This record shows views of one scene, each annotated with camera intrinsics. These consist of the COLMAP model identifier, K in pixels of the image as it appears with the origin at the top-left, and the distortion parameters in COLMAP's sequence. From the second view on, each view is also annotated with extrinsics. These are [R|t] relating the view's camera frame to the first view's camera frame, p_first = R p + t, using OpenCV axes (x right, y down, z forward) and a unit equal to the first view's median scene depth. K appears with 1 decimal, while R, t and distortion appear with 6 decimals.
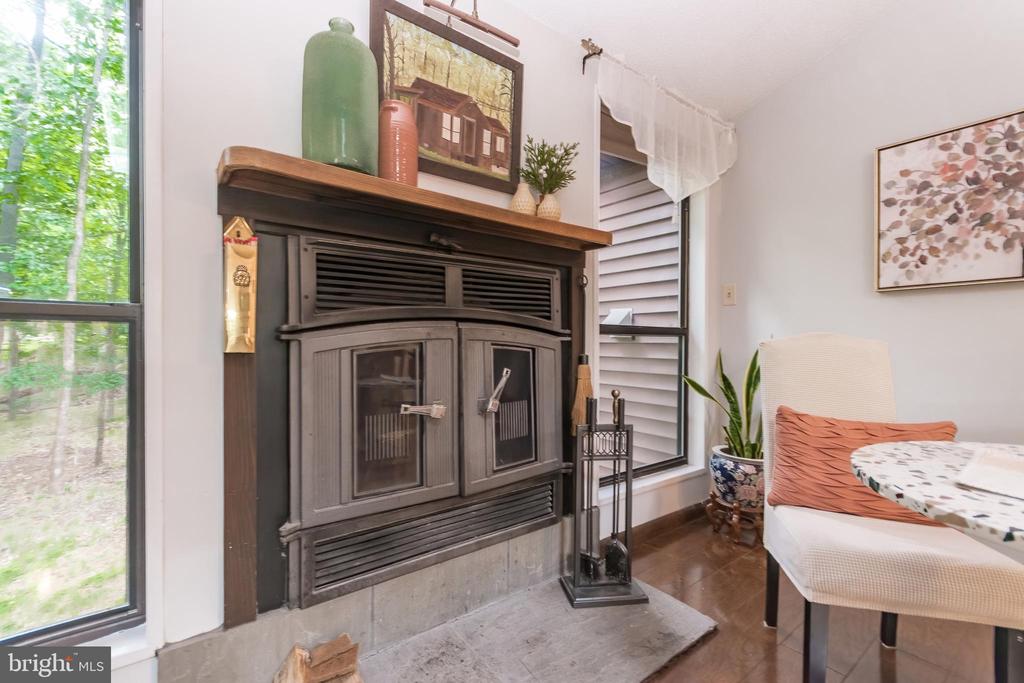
lens RADIAL K [[455.8, 0, 511.3], [0, 455.8, 344.5], [0, 0, 1]] dist [0.001718, 0.001063]
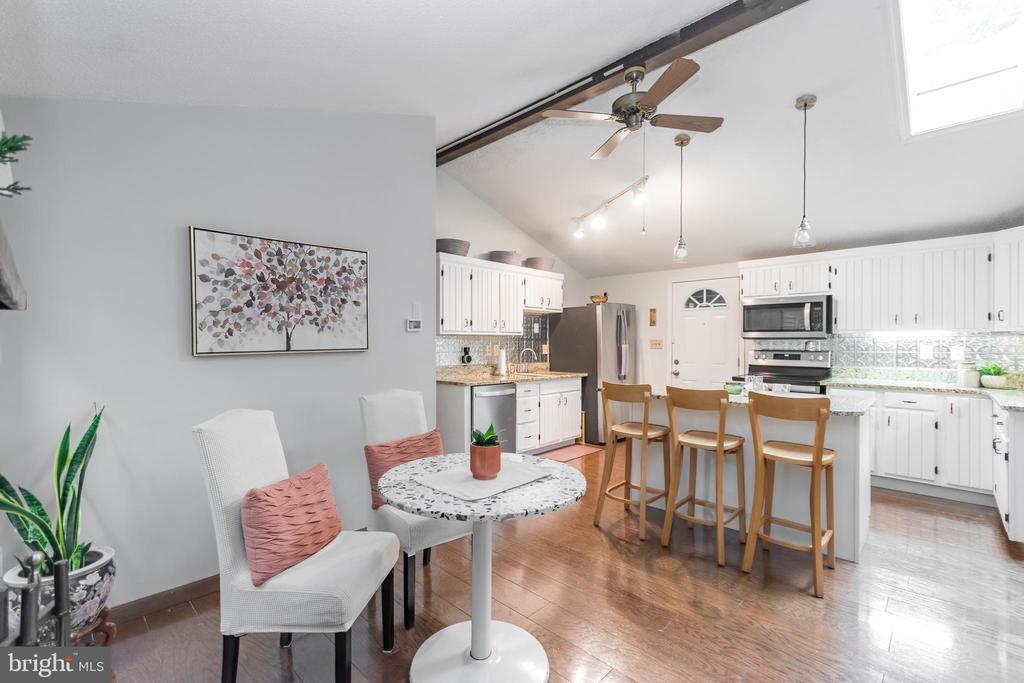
lens RADIAL K [[455.8, 0, 510.4], [0, 455.8, 339.7], [0, 0, 1]] dist [0.001718, 0.001063]
pose [[-0.136143, -0.008806, 0.990650, -0.438152], [0.004694, 0.999944, 0.009534, -0.178145], [-0.990678, 0.005948, -0.136094, 0.430800]]
